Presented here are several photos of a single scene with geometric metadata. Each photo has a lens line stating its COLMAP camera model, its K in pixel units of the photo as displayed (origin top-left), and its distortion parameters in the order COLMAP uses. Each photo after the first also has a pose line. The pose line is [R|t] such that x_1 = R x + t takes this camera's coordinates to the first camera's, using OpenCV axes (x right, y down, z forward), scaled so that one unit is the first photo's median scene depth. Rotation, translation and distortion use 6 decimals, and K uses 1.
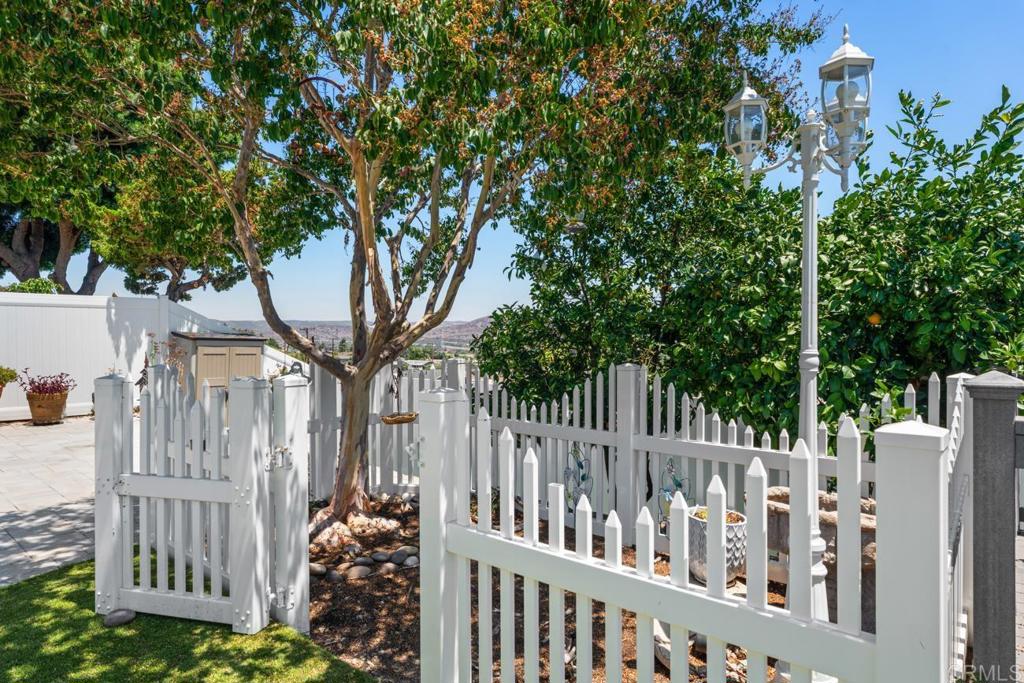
lens RADIAL K [[579.5, 0, 513.0], [0, 579.5, 337.7], [0, 0, 1]] dist [0.001295, 0.000000]
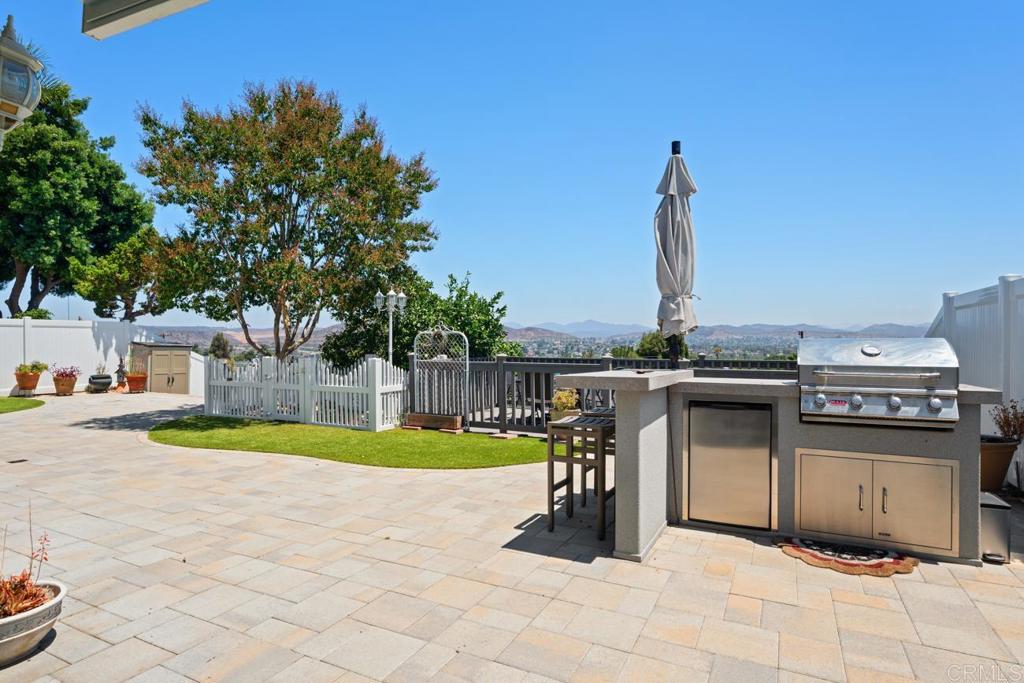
lens RADIAL K [[551.5, 0, 514.3], [0, 551.5, 343.5], [0, 0, 1]] dist [-0.005138, 0.002814]
pose [[0.970917, -0.002233, 0.239405, 0.094549], [0.002332, 0.999997, -0.000131, -0.003136], [-0.239404, 0.000686, 0.970920, -0.833175]]
